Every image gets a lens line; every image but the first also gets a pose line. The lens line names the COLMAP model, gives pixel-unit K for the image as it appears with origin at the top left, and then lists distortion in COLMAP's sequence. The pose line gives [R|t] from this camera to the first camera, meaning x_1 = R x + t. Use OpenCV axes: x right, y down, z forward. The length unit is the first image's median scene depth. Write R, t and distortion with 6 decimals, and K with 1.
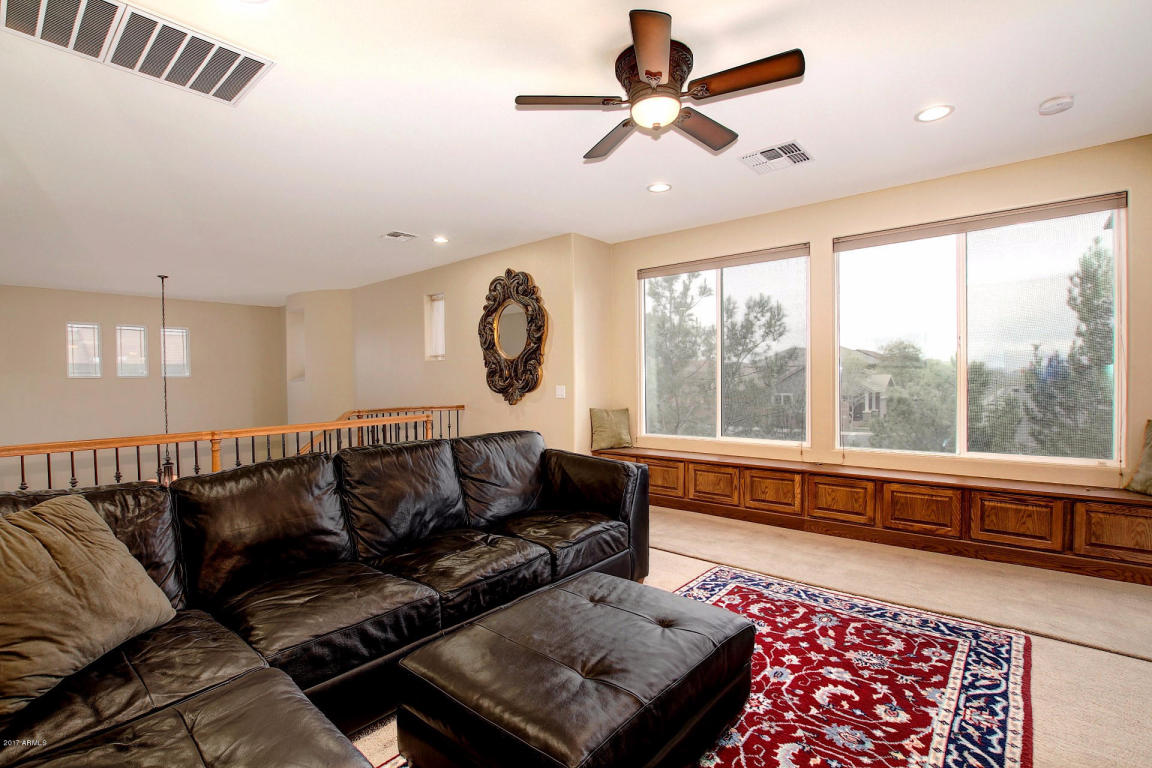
lens RADIAL K [[536.6, 0, 569.3], [0, 536.6, 389.2], [0, 0, 1]] dist [-0.024575, 0.000578]
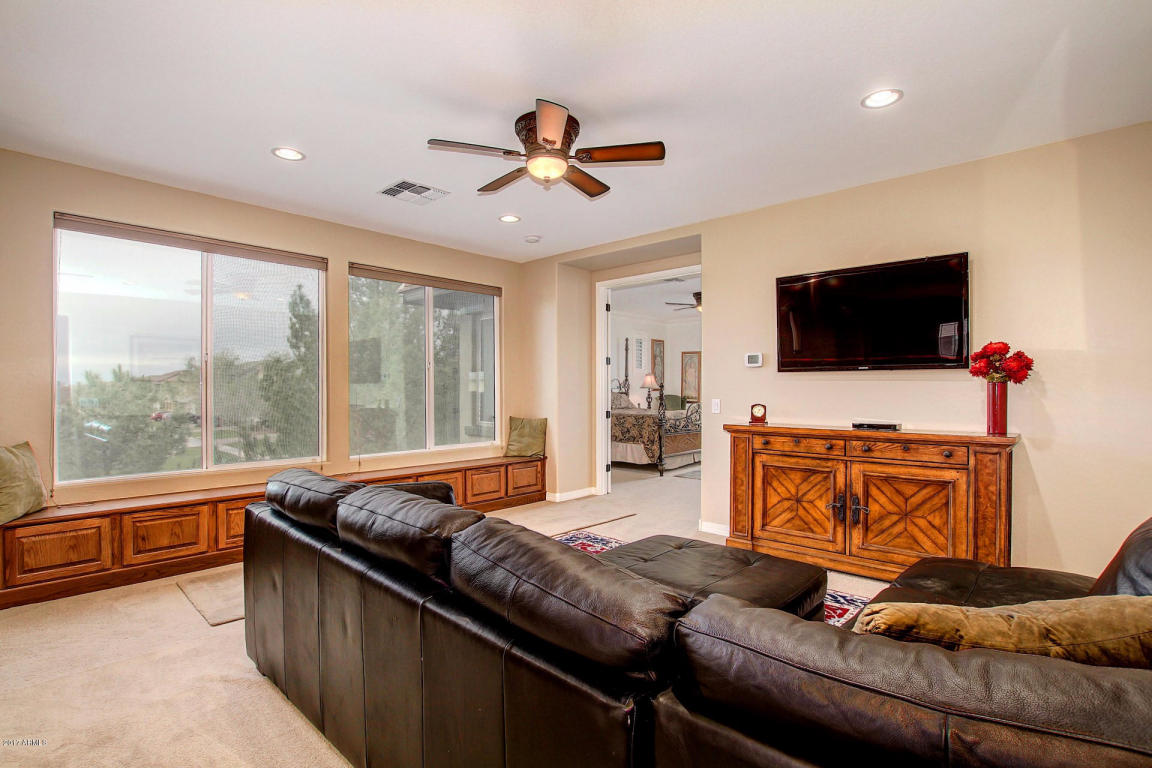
lens RADIAL K [[563.1, 0, 574.6], [0, 563.1, 385.7], [0, 0, 1]] dist [-0.020736, 0.001580]
pose [[0.022776, 0.019358, 0.999553, -0.956545], [0.018215, 0.999639, -0.019774, -0.005825], [-0.999575, 0.018657, 0.022415, 0.808770]]
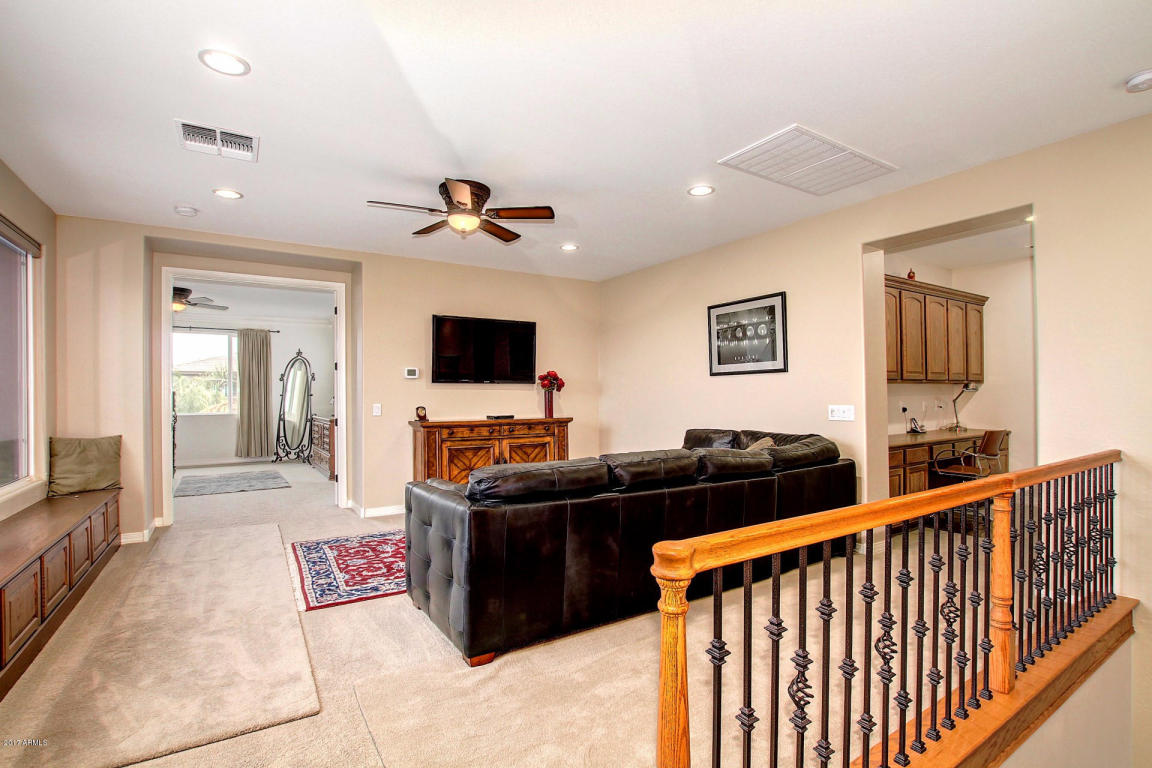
lens RADIAL K [[536.6, 0, 581.5], [0, 536.6, 388.4], [0, 0, 1]] dist [-0.024575, 0.000578]
pose [[-0.961672, 0.018387, 0.273586, -0.500729], [0.021119, 0.999752, 0.007045, -0.044807], [-0.273389, 0.012553, -0.961822, 2.083414]]
